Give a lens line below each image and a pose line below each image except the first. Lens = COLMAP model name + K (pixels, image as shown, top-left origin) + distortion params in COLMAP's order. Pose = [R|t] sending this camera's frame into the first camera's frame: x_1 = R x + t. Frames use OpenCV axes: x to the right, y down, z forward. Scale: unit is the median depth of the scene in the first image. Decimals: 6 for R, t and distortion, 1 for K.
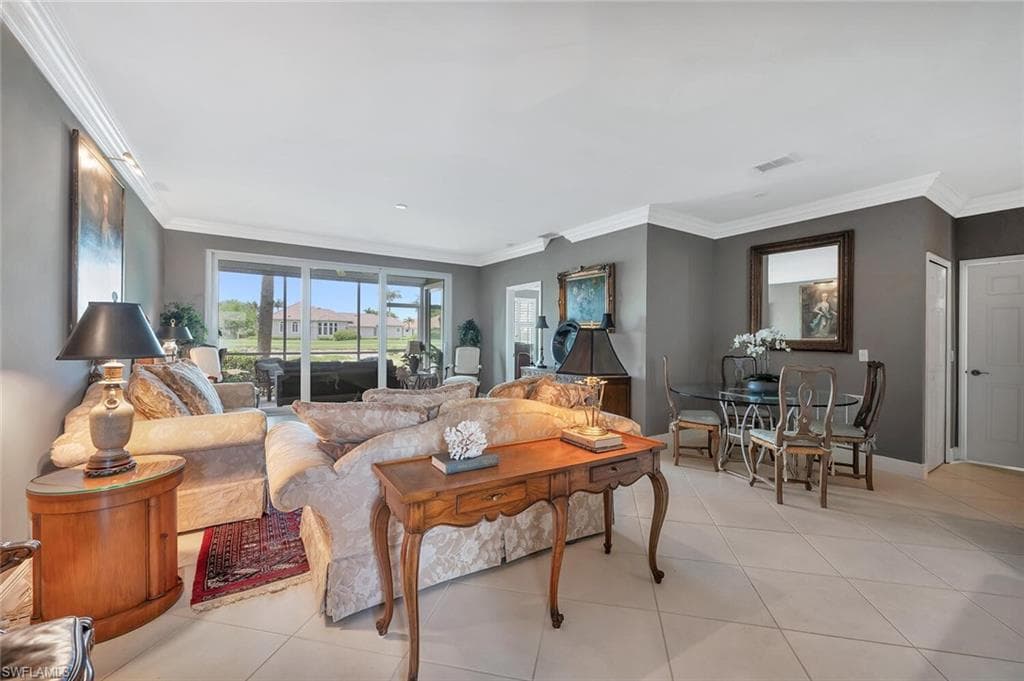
lens RADIAL K [[428.9, 0, 518.8], [0, 428.9, 338.8], [0, 0, 1]] dist [0.003811, 0.000187]
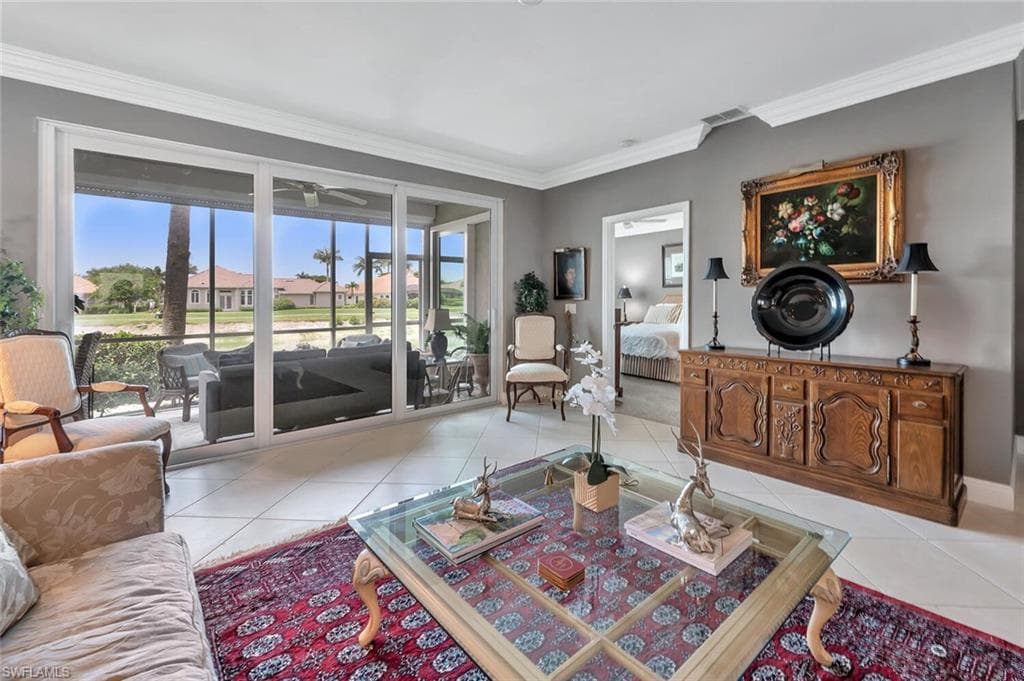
lens RADIAL K [[460.1, 0, 536.2], [0, 460.1, 294.9], [0, 0, 1]] dist [-0.004874, -0.000870]
pose [[0.990064, -0.025645, 0.138260, -0.209213], [0.027869, 0.999511, -0.014171, -0.001748], [-0.137829, 0.017883, 0.990295, 0.341606]]
